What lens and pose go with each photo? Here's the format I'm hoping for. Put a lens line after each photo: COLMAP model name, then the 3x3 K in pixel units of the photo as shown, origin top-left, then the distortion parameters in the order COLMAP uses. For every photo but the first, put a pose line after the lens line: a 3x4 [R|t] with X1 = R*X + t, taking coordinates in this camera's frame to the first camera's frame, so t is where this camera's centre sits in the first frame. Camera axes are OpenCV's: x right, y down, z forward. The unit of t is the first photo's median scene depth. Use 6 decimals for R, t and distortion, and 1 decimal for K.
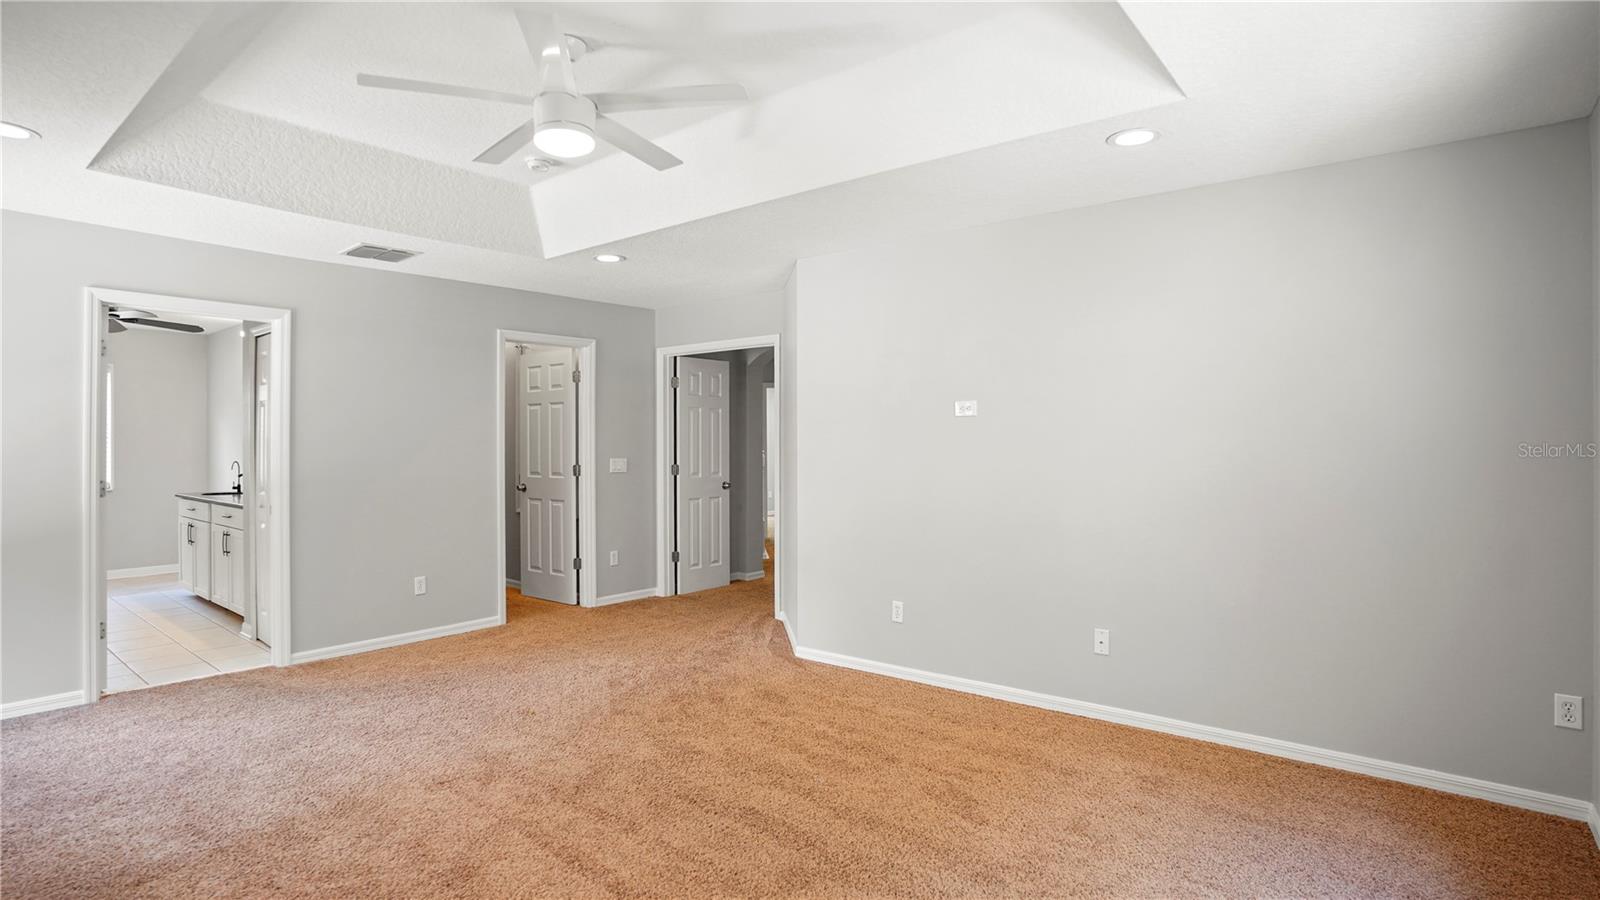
lens RADIAL K [[795.6, 0, 798.9], [0, 795.6, 444.8], [0, 0, 1]] dist [-0.074249, 0.033449]
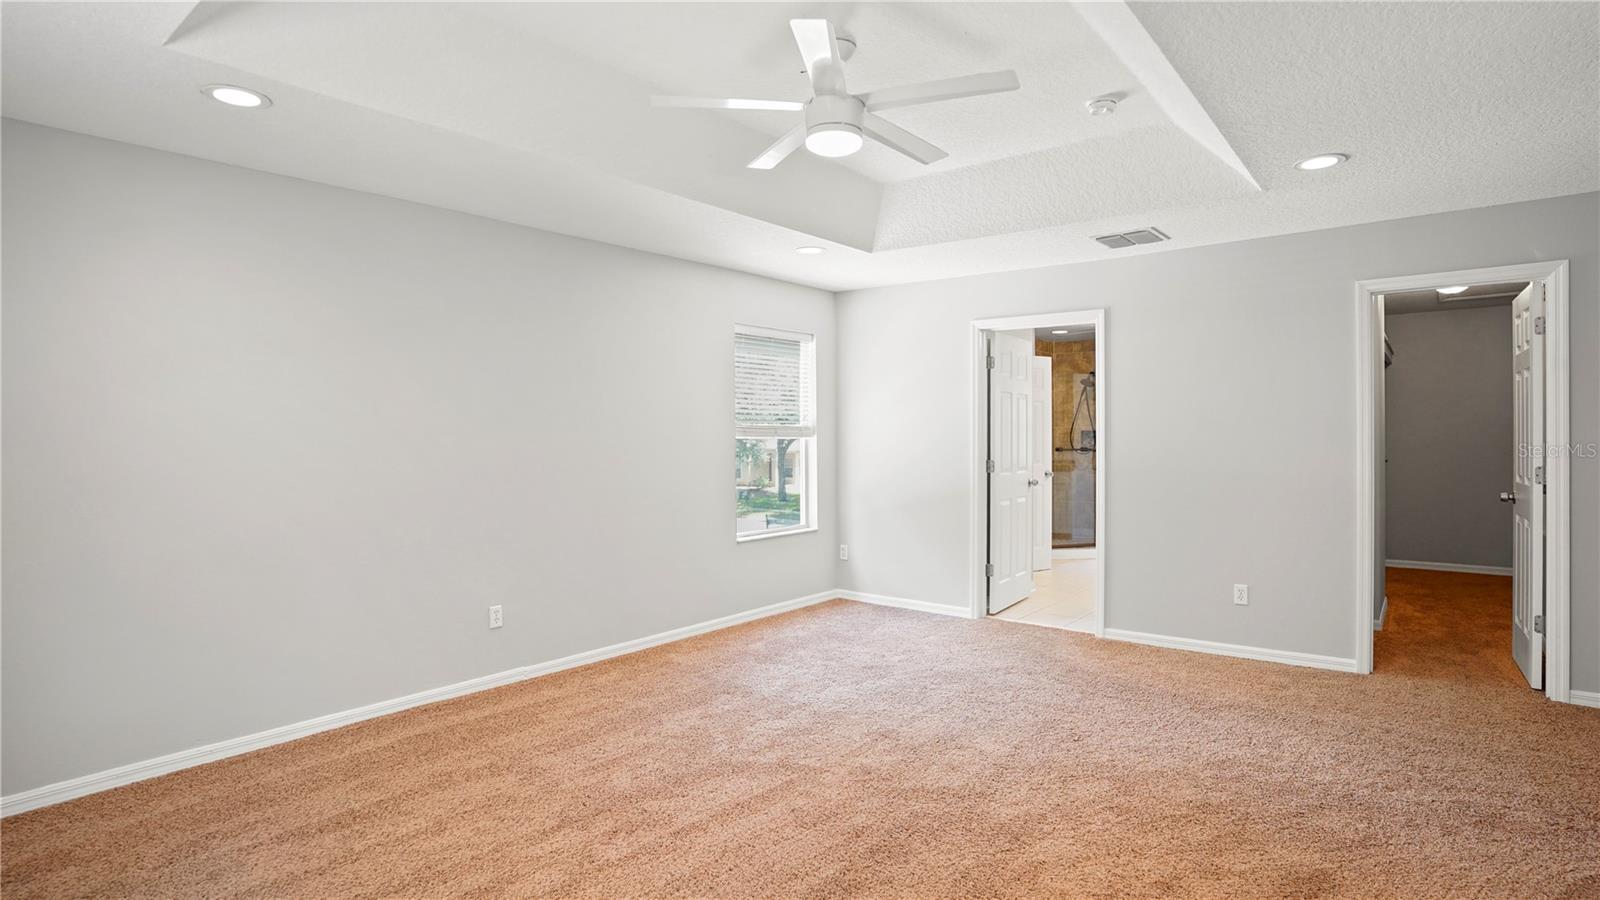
lens RADIAL K [[795.6, 0, 784.5], [0, 795.6, 436.3], [0, 0, 1]] dist [-0.074249, 0.033449]
pose [[0.011340, 0.003730, -0.999929, 0.443925], [0.000168, 0.999993, 0.003732, -0.001244], [0.999936, -0.000210, 0.011339, 0.554344]]
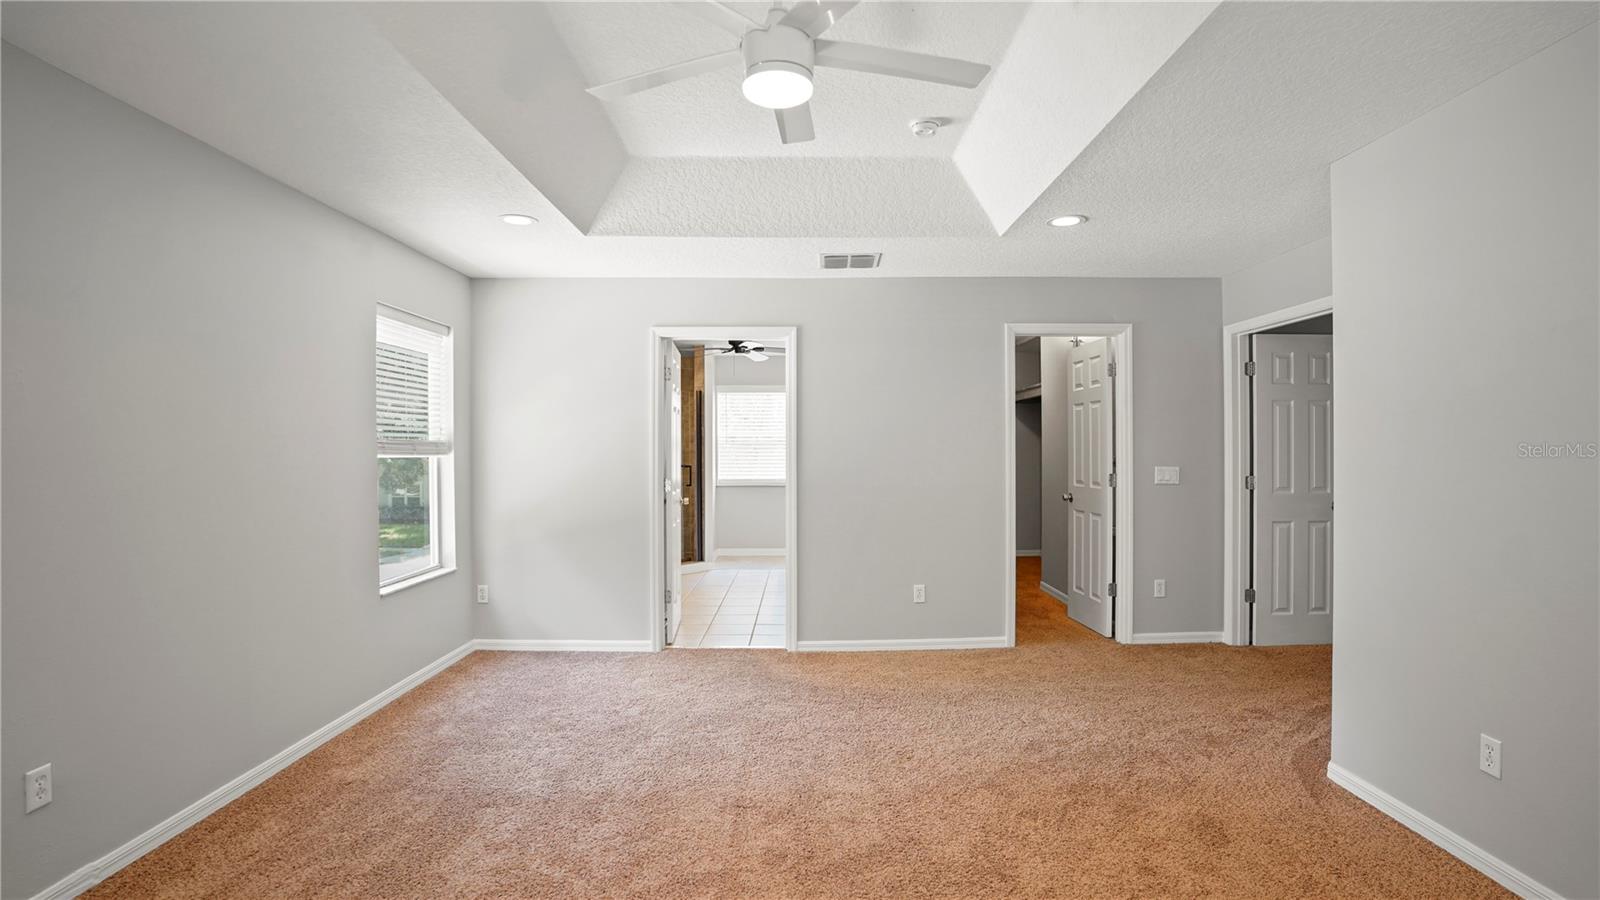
lens RADIAL K [[795.6, 0, 805.2], [0, 795.6, 451.8], [0, 0, 1]] dist [-0.074249, 0.033449]
pose [[0.647991, 0.001337, -0.761646, 0.211962], [0.001685, 0.999993, 0.003189, -0.001502], [0.761646, -0.003350, 0.647985, 0.287058]]
